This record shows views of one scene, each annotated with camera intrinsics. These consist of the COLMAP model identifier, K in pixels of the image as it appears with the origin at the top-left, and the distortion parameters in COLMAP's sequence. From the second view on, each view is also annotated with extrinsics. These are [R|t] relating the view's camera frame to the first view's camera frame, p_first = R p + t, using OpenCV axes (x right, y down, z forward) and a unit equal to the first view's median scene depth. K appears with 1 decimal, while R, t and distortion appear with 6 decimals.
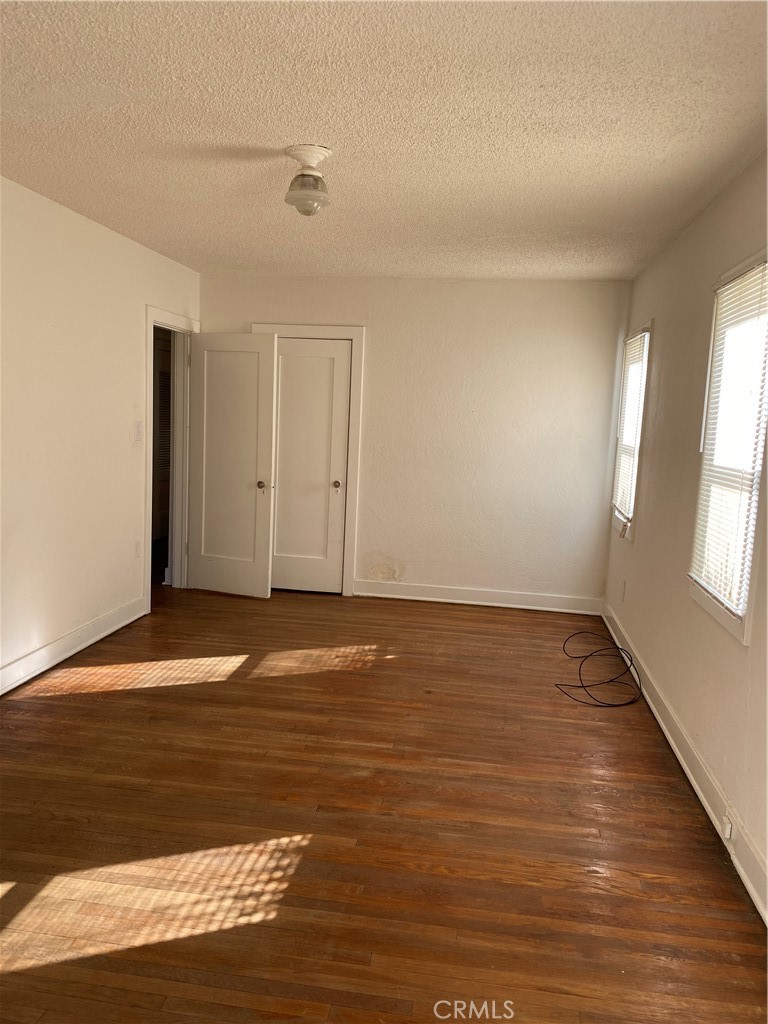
lens RADIAL K [[771.1, 0, 384.0], [0, 771.1, 512.0], [0, 0, 1]] dist [-0.011555, -0.002441]
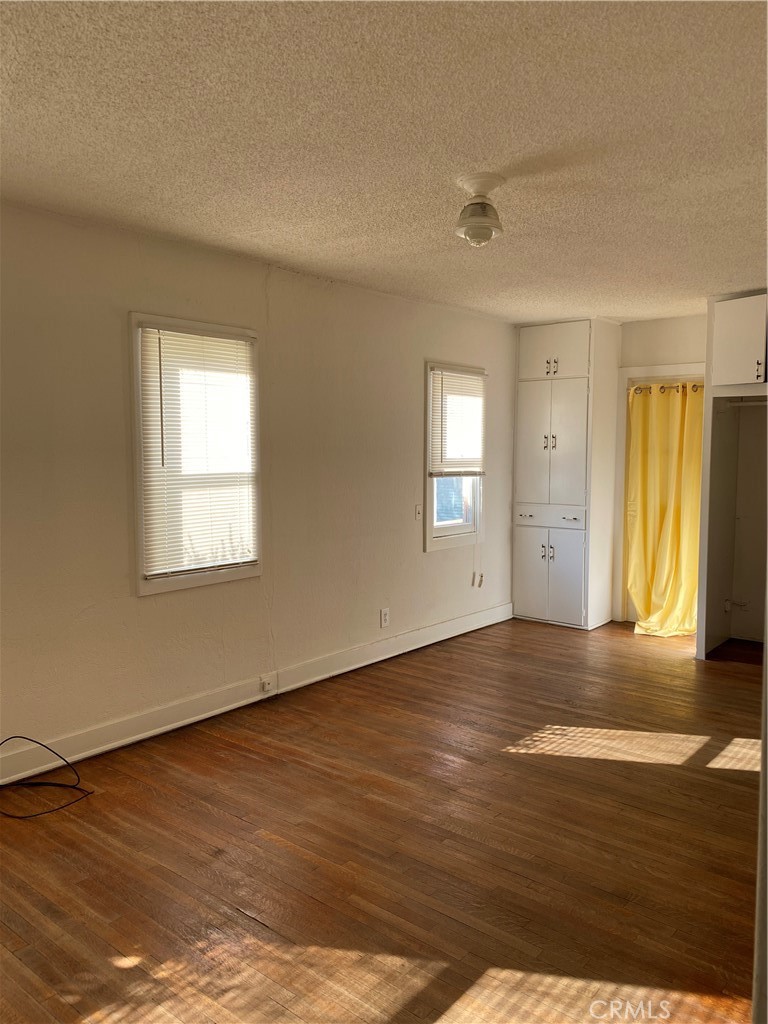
lens RADIAL K [[771.1, 0, 384.0], [0, 771.1, 512.0], [0, 0, 1]] dist [-0.011555, -0.002441]
pose [[-0.847178, -0.096104, 0.522546, -0.636033], [0.026108, 0.974787, 0.221604, -0.333846], [-0.530668, 0.201380, -0.823309, 2.304810]]
